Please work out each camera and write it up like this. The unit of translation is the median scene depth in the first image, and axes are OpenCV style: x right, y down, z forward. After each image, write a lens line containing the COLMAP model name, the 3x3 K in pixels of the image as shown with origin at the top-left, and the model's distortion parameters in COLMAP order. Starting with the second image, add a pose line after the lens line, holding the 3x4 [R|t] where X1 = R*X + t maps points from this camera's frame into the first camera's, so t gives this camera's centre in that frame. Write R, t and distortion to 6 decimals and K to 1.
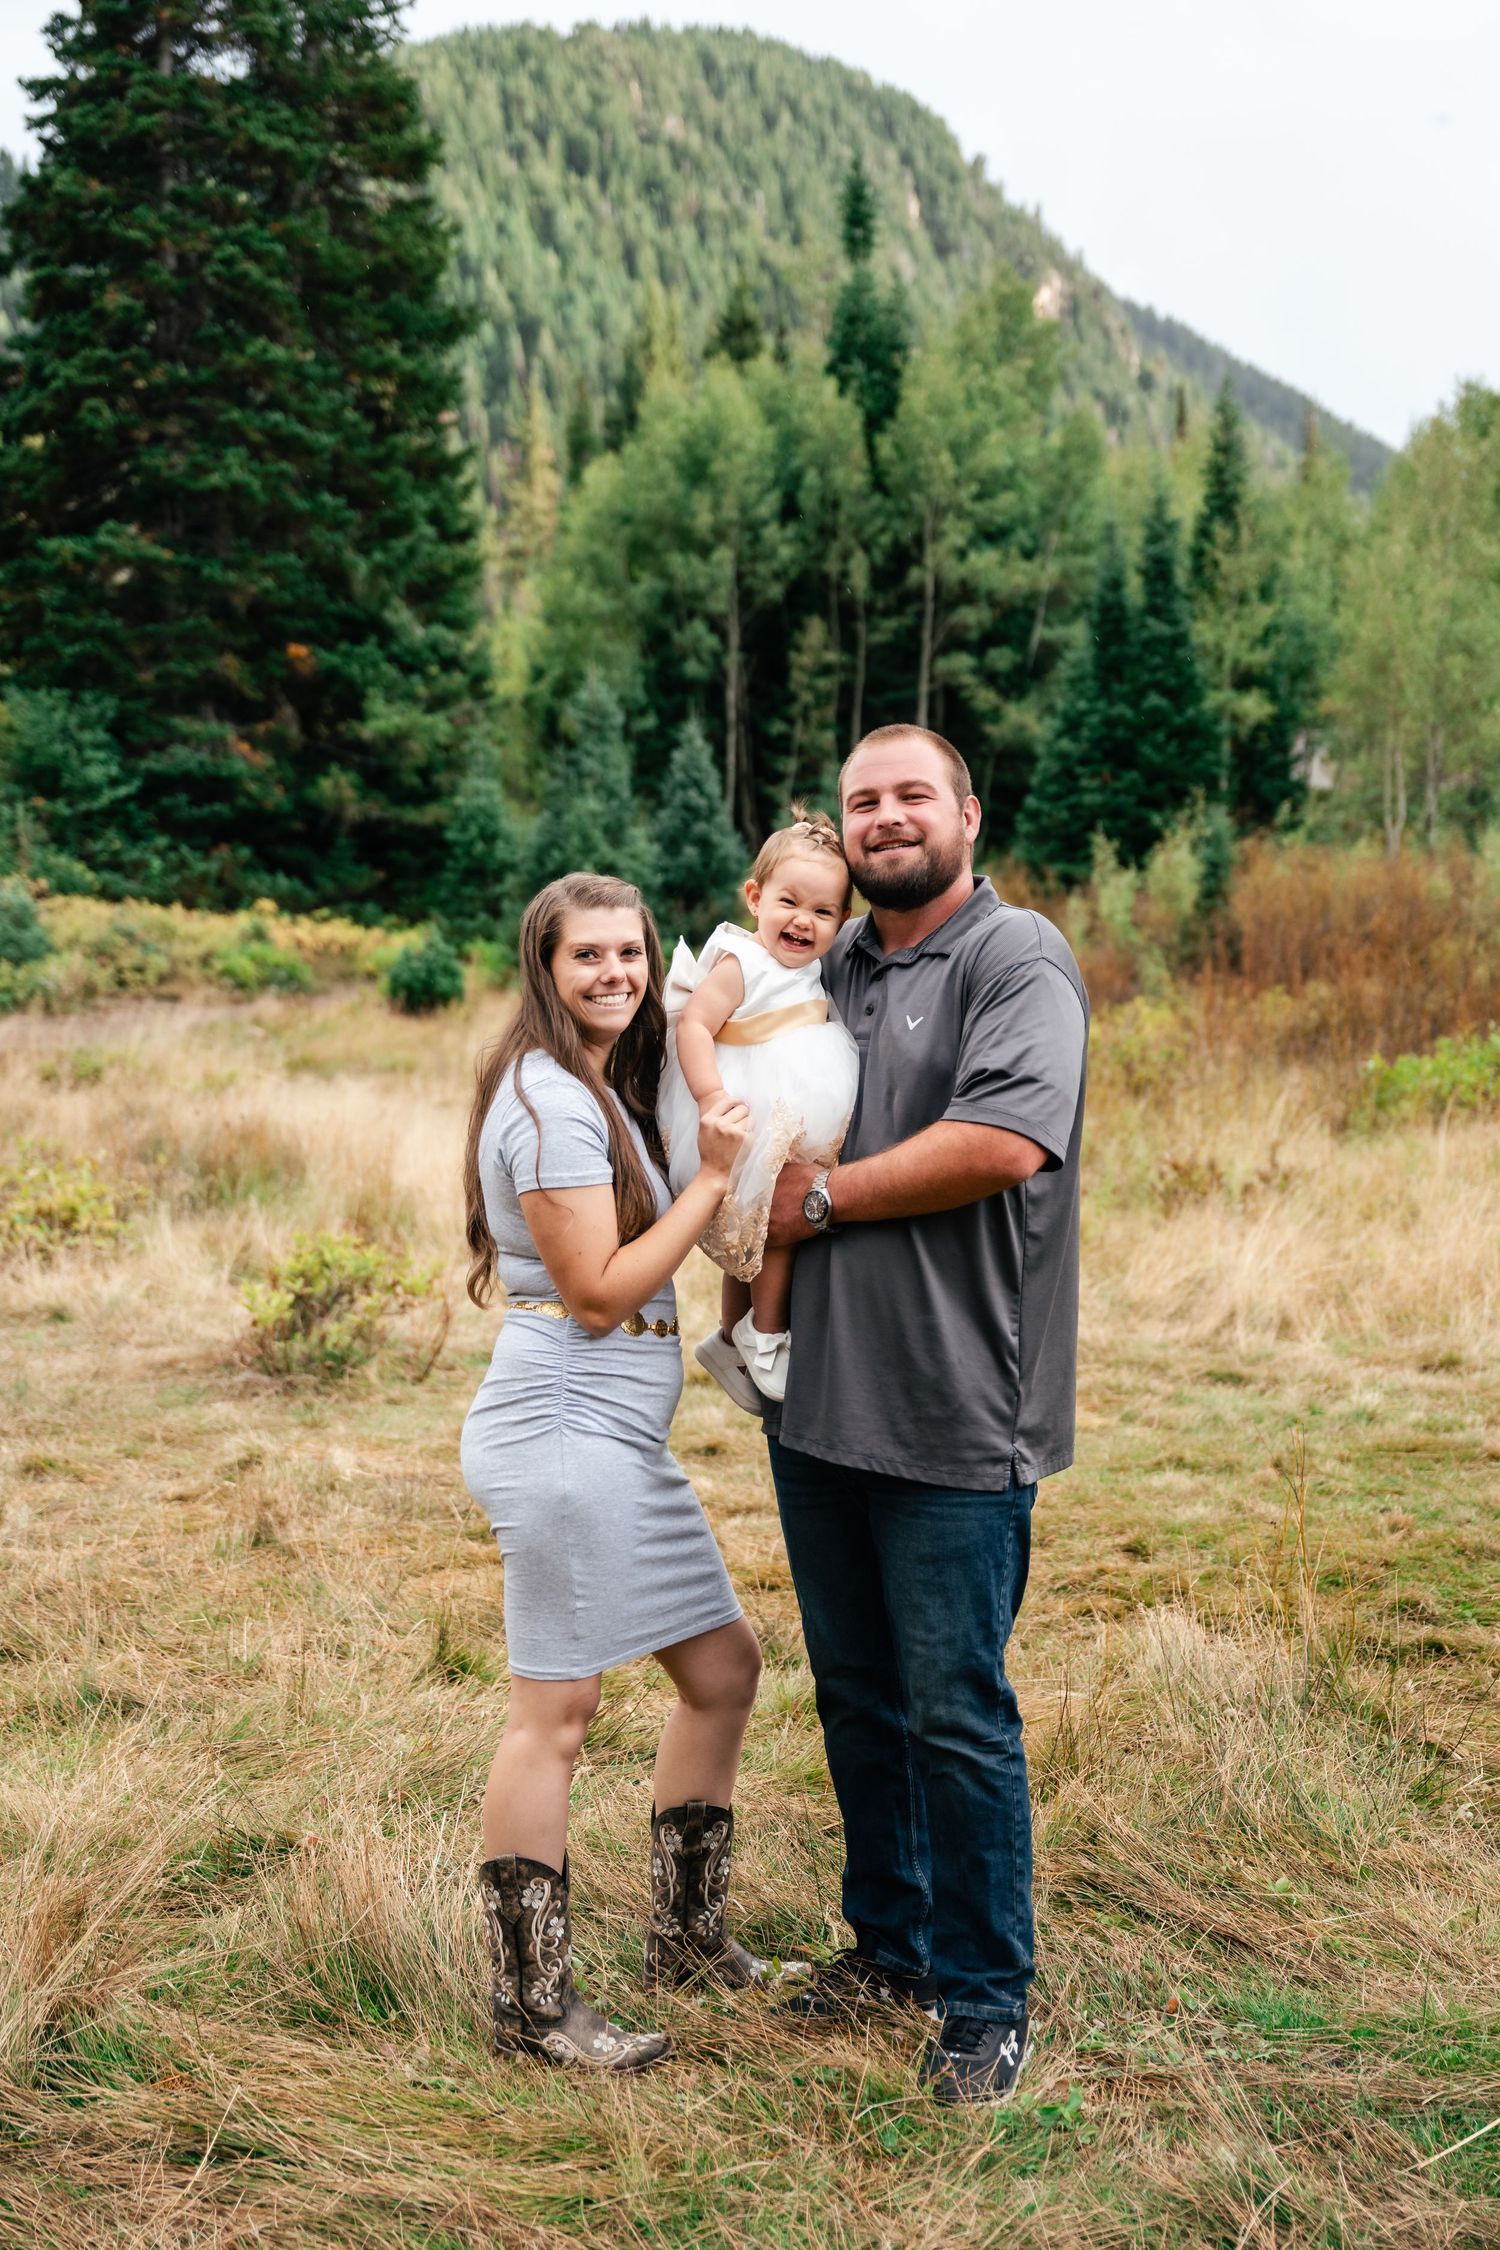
lens RADIAL K [[2875.8, 0, 754.9], [0, 2875.8, 1111.7], [0, 0, 1]] dist [-0.009642, 0.000000]
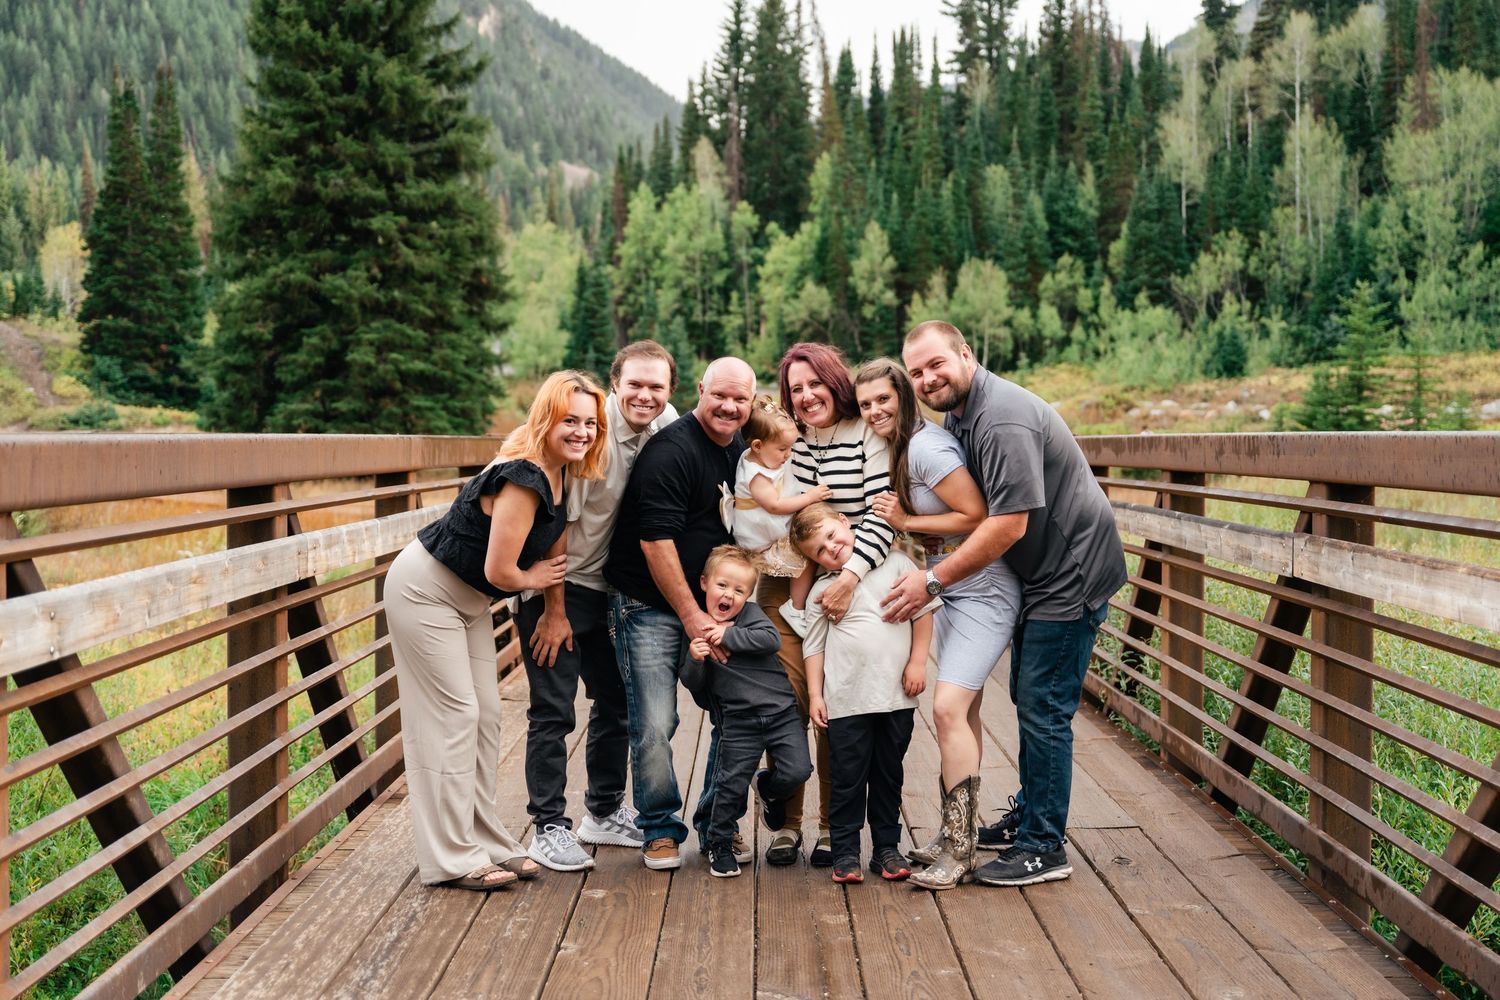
lens RADIAL K [[1796.8, 0, 749.6], [0, 1796.8, 498.0], [0, 0, 1]] dist [-0.009050, 0.000000]
pose [[0.971859, -0.003707, 0.235536, 0.072021], [0.004907, 0.999978, -0.004507, 0.099767], [-0.235514, 0.005536, 0.971855, -2.210490]]
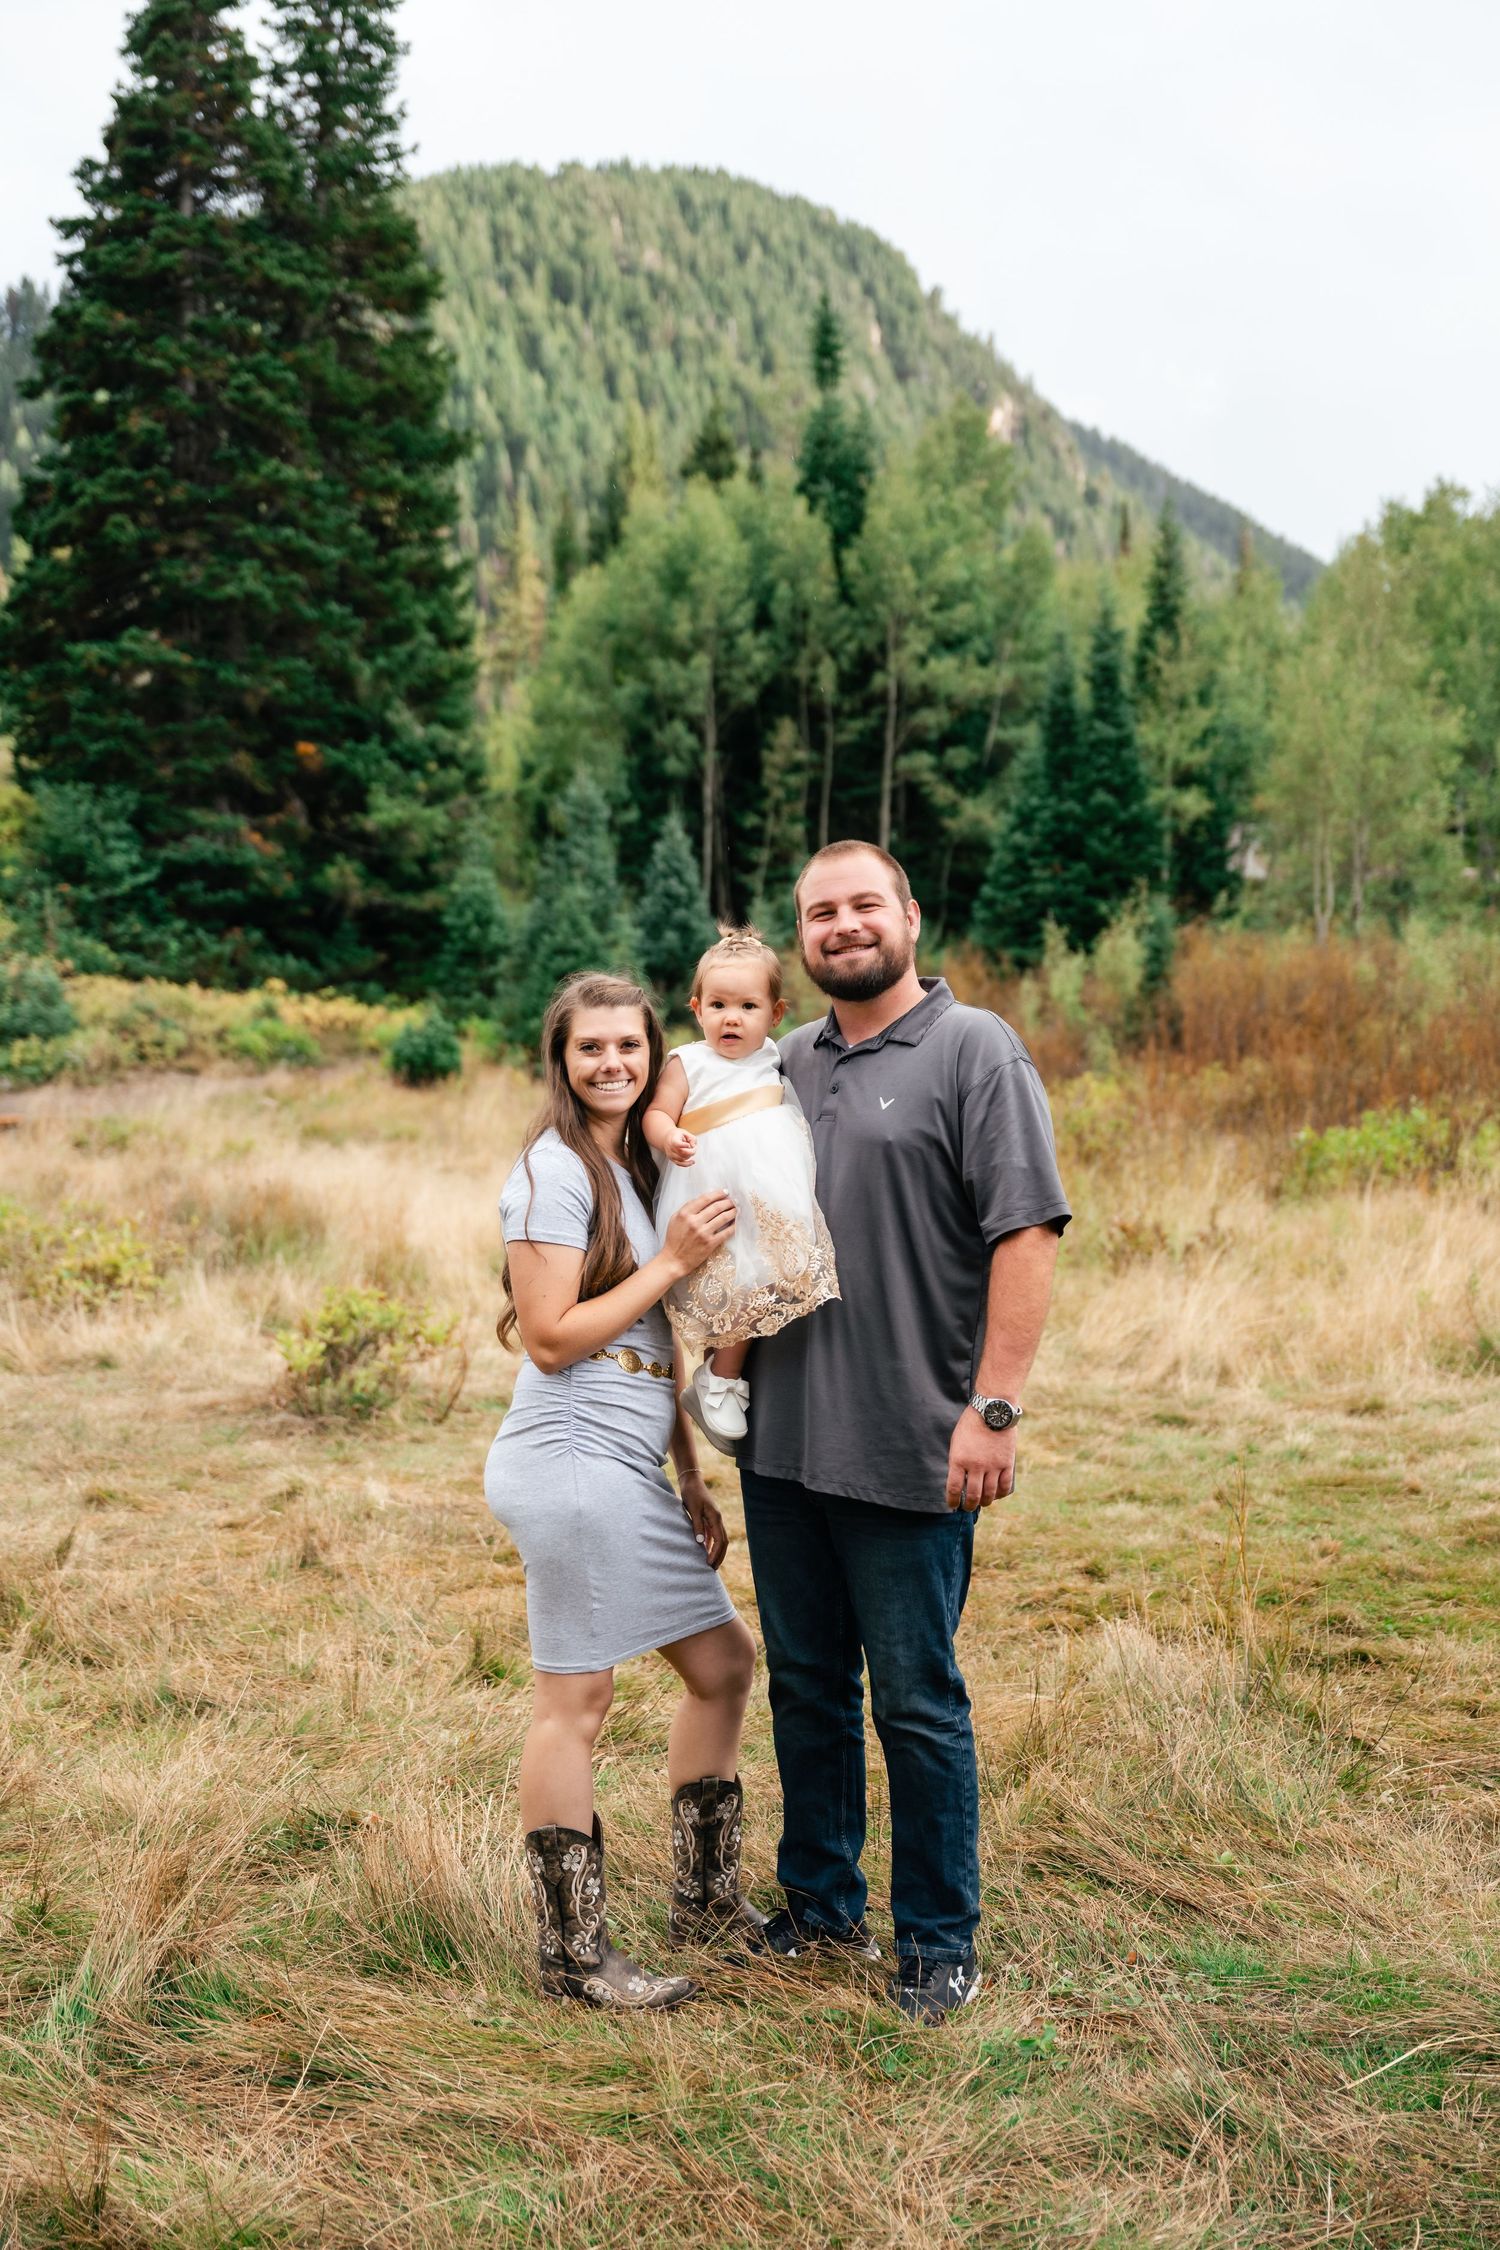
lens RADIAL K [[2695.2, 0, 746.6], [0, 2695.2, 1133.9], [0, 0, 1]] dist [-0.009050, 0.000000]
pose [[0.999966, 0.002320, 0.007930, -0.002180], [-0.002192, 0.999866, -0.016216, -0.000049], [-0.007967, 0.016198, 0.999837, -0.009702]]
